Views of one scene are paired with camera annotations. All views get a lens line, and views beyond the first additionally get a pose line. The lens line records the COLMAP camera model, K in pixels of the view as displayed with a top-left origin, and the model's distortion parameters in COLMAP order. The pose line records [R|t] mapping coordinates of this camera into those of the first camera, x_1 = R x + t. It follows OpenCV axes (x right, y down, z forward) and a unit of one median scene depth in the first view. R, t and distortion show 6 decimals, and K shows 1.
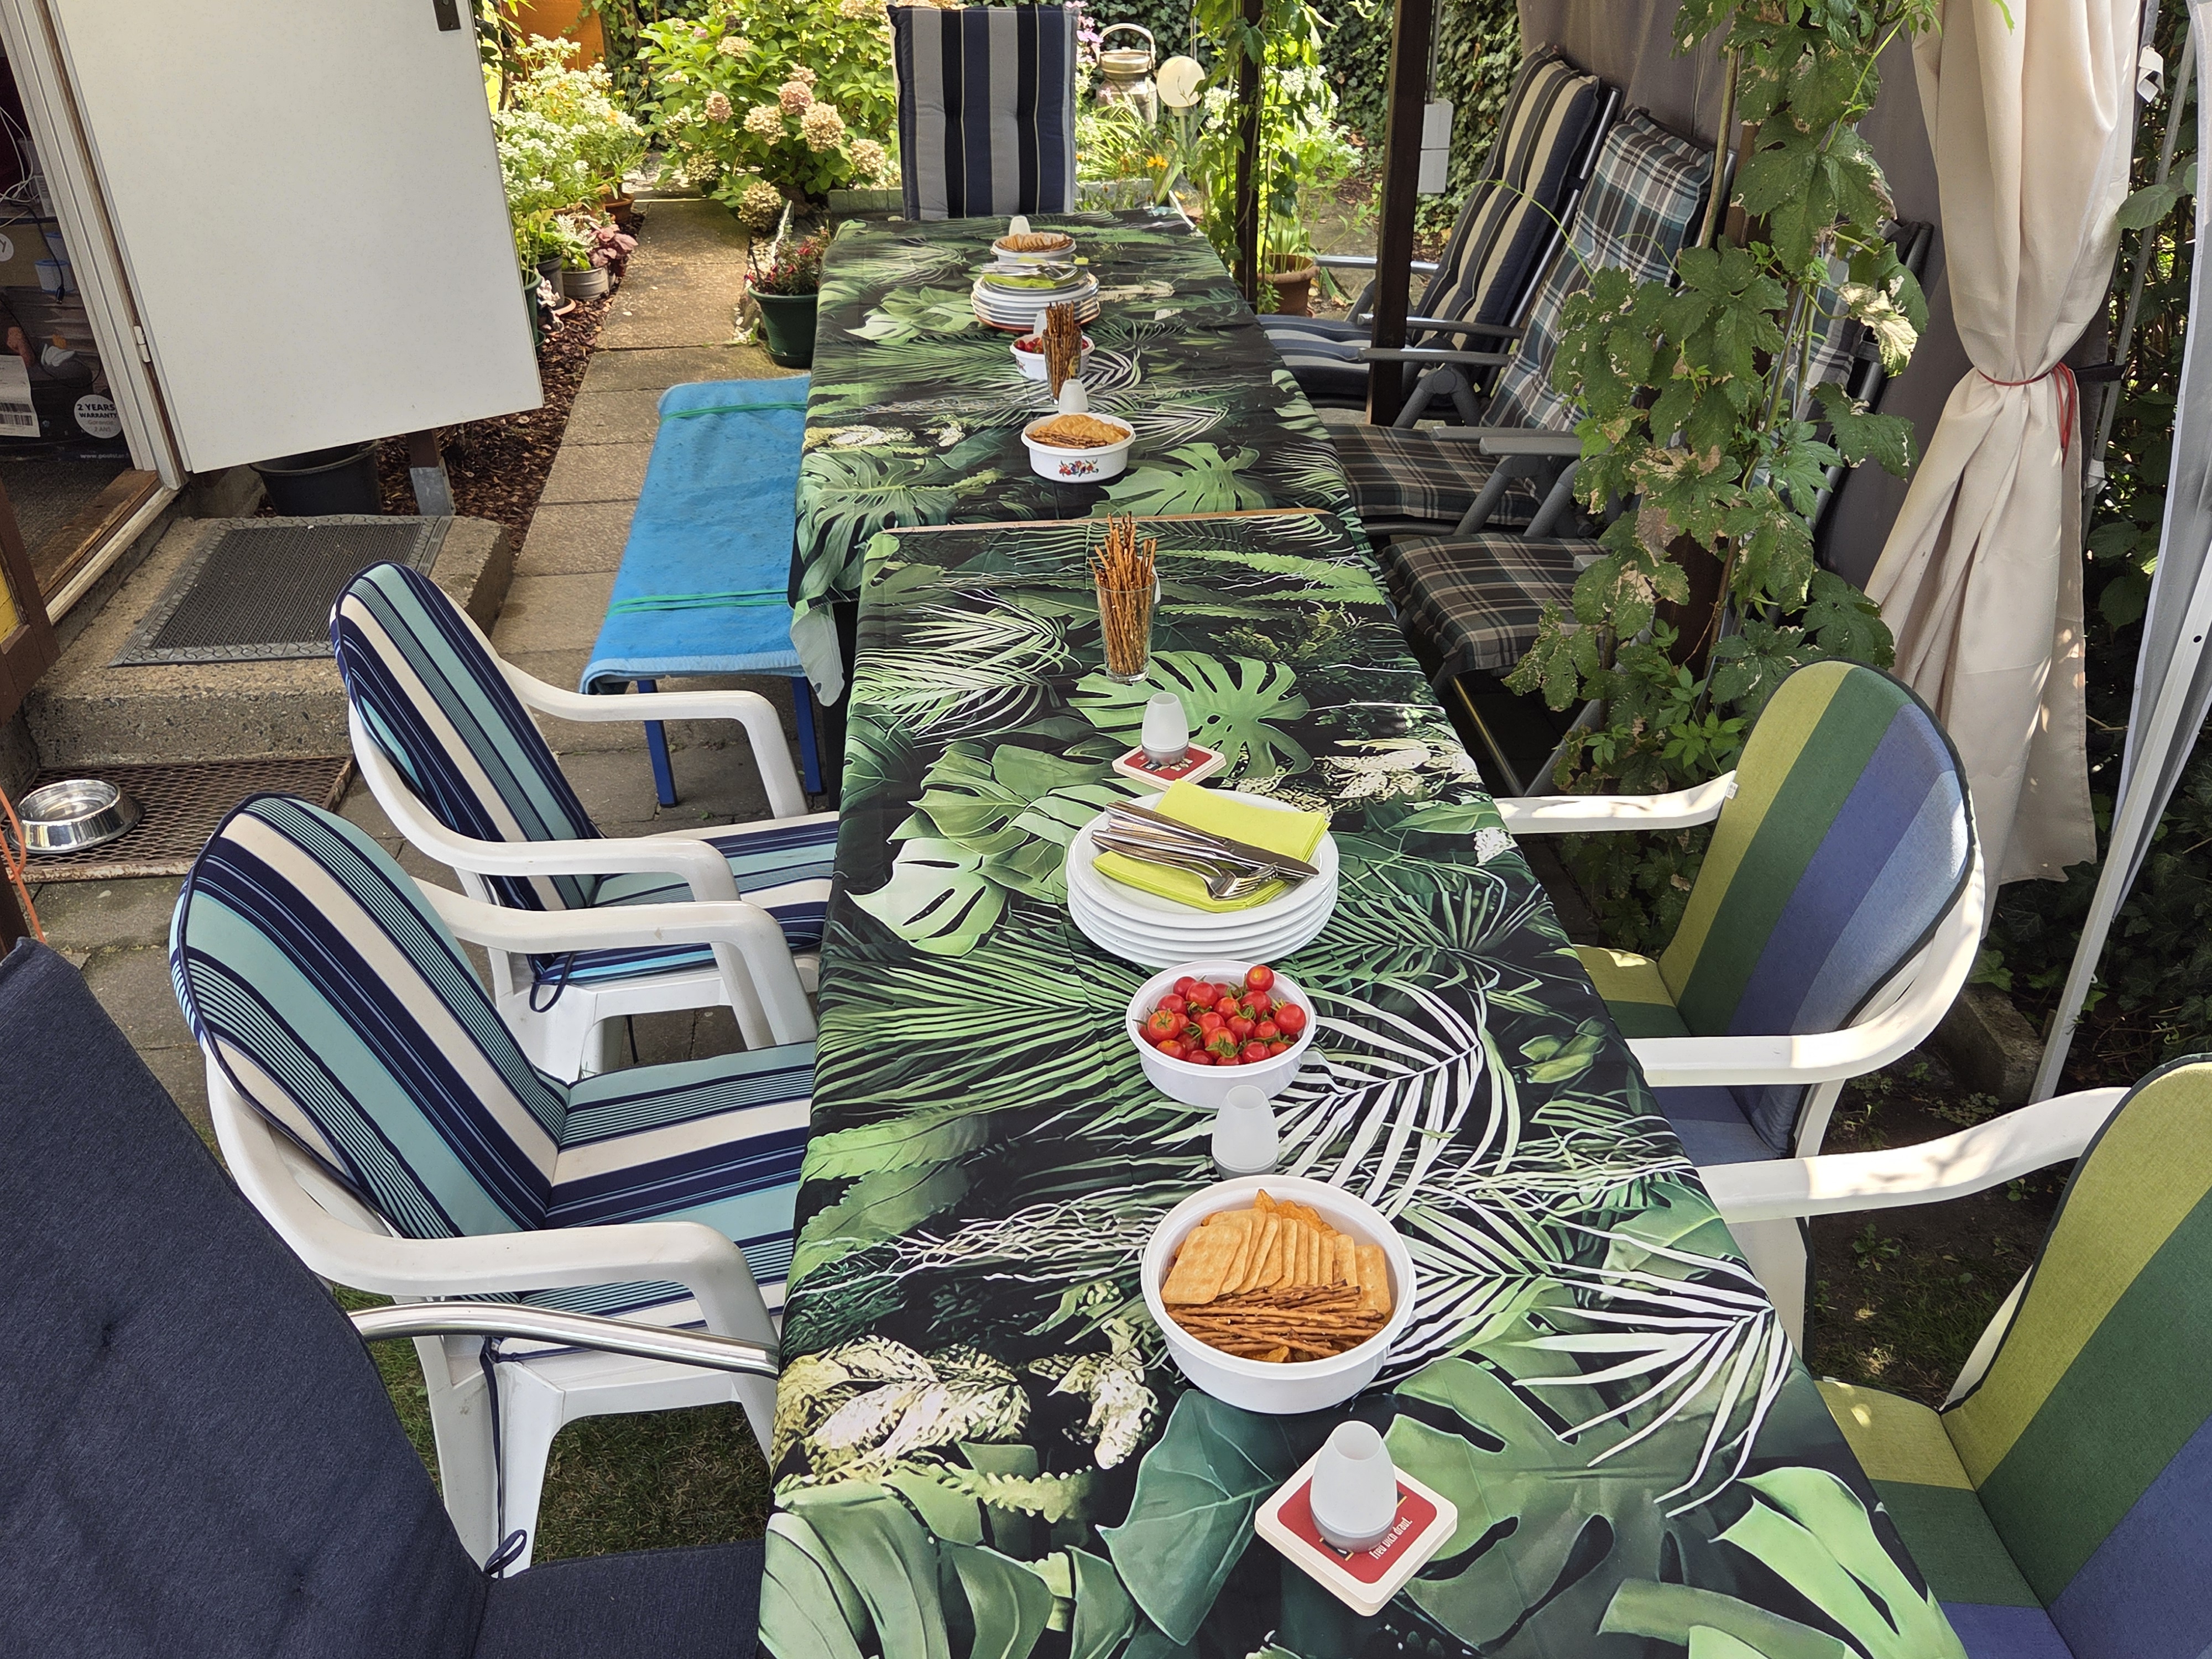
lens RADIAL K [[1816.0, 0, 1101.1], [0, 1816.0, 850.8], [0, 0, 1]] dist [0.070655, -0.051558]
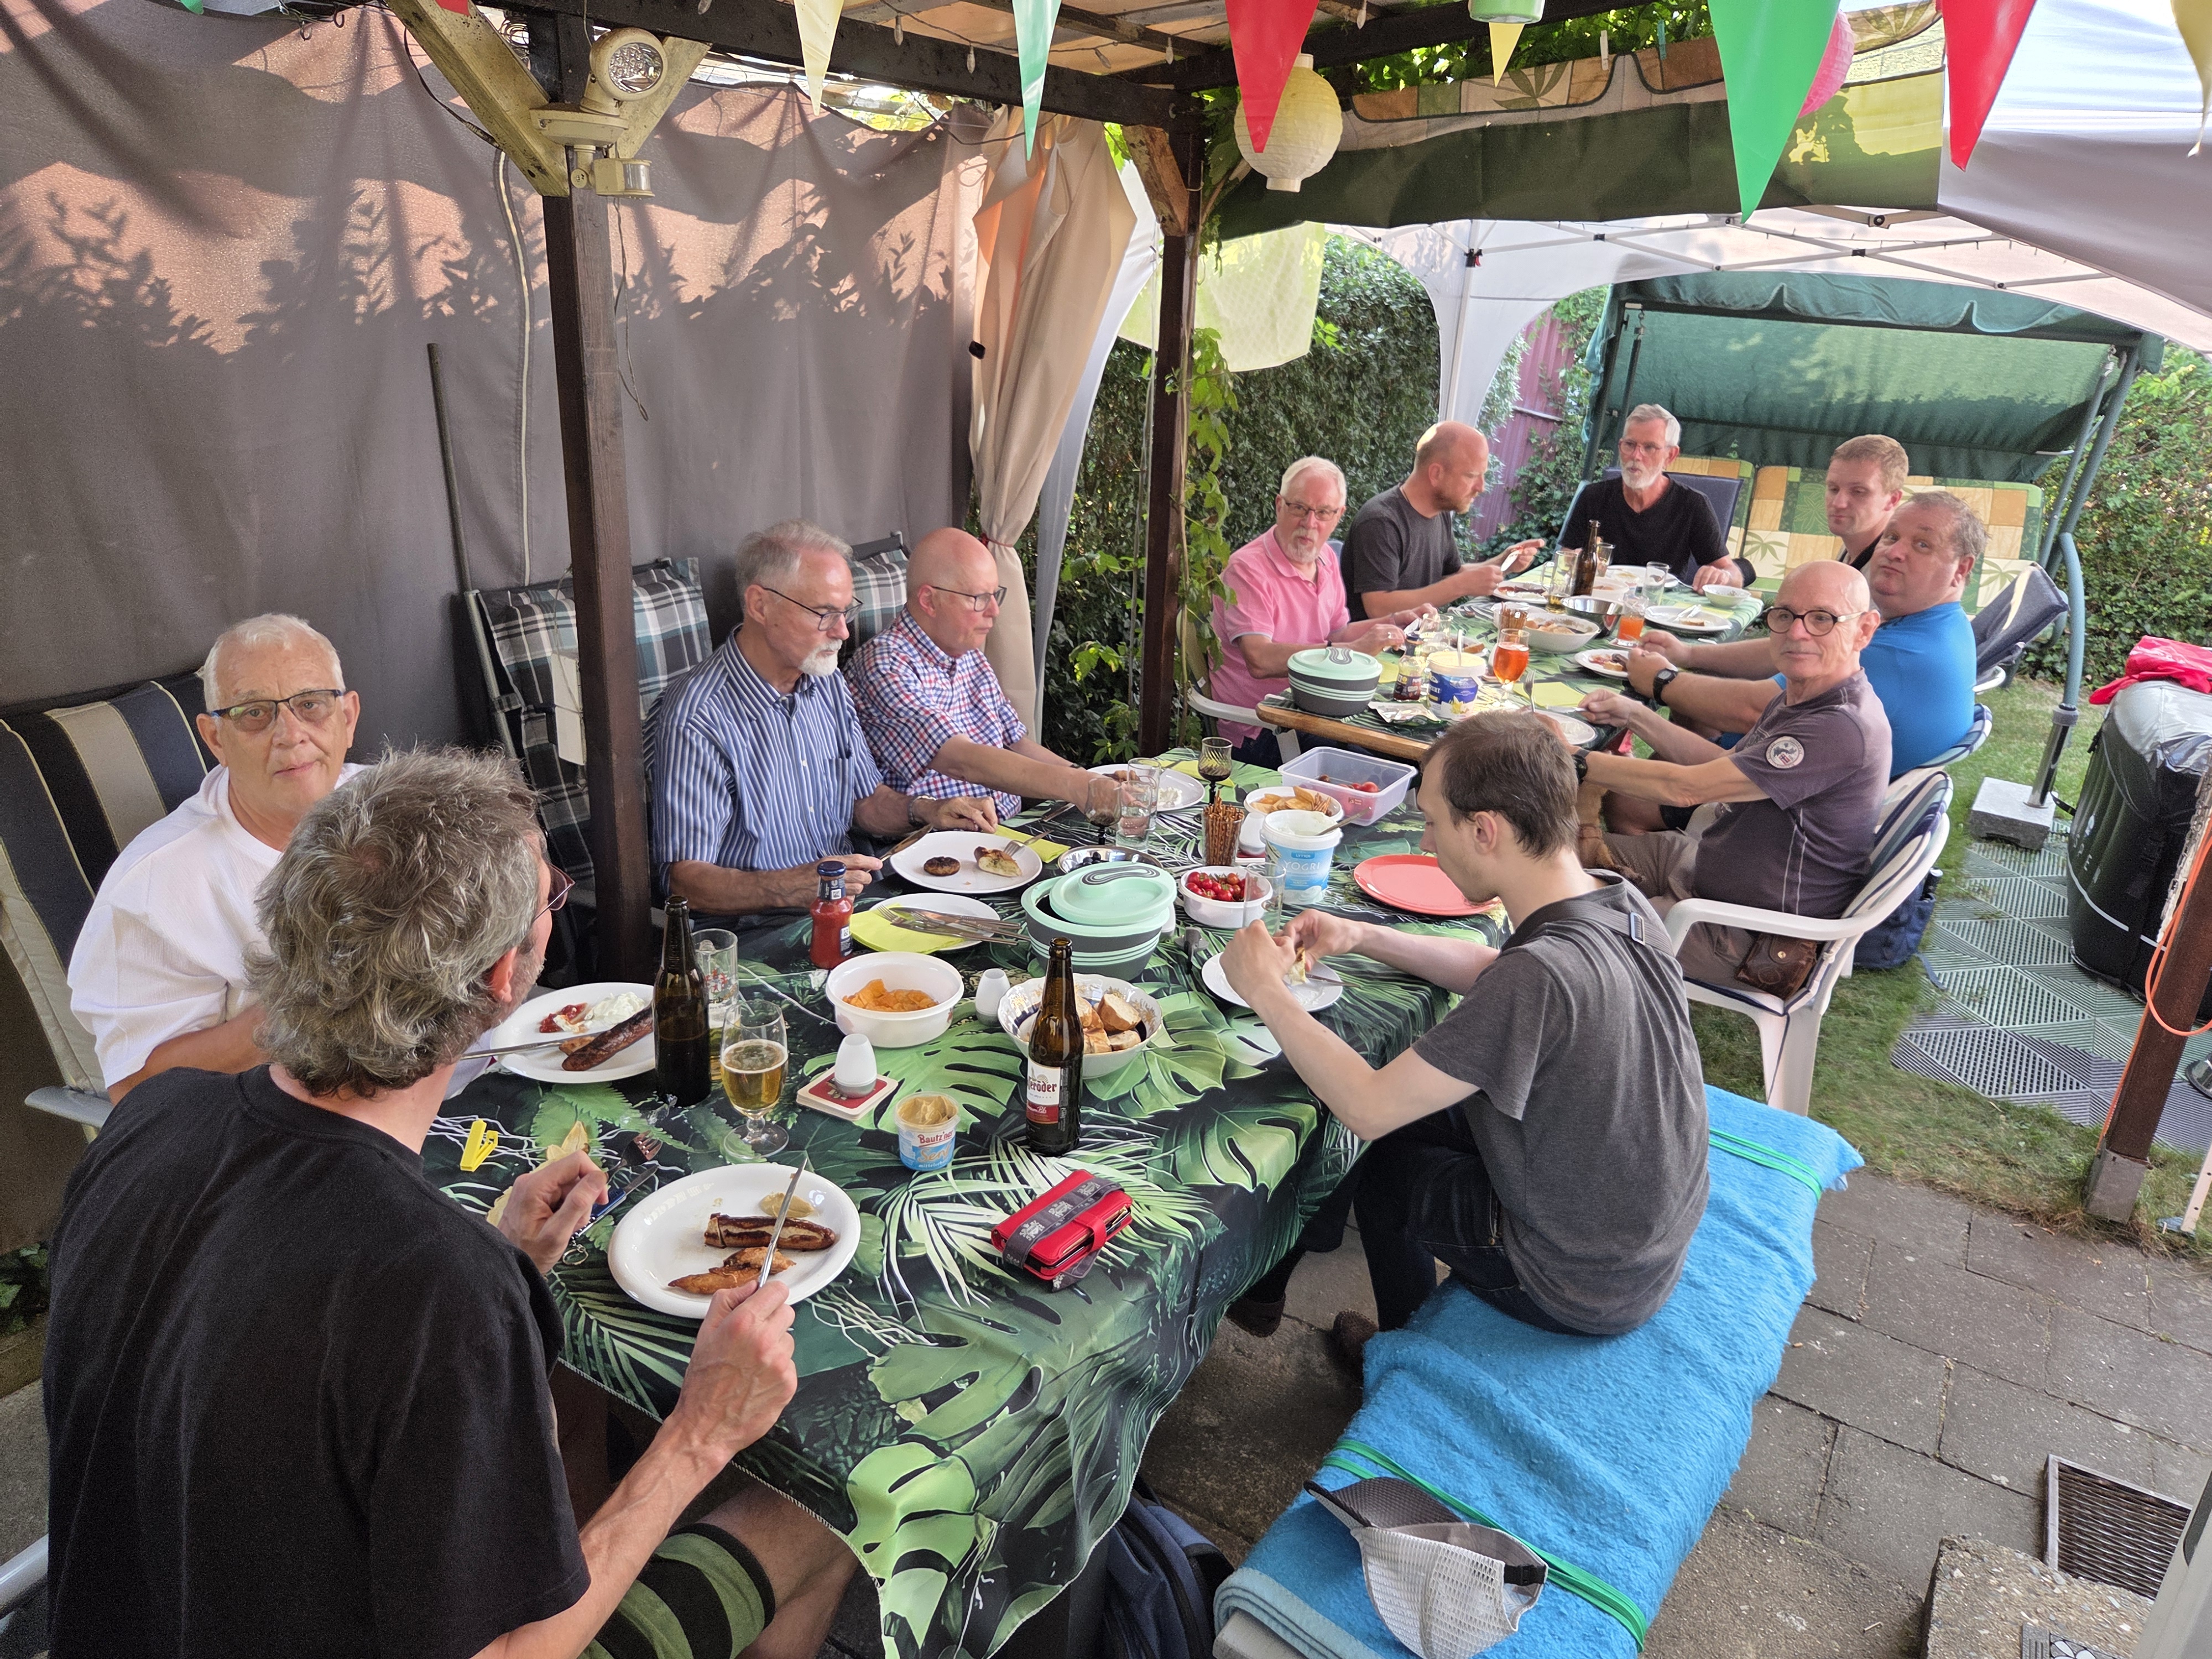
lens RADIAL K [[1493.6, 0, 1103.8], [0, 1493.6, 814.5], [0, 0, 1]] dist [0.068818, -0.051367]
pose [[-0.788585, -0.237289, 0.567299, -0.600051], [0.287132, 0.673711, 0.680932, -0.902900], [-0.543773, 0.699863, -0.463145, 1.448701]]
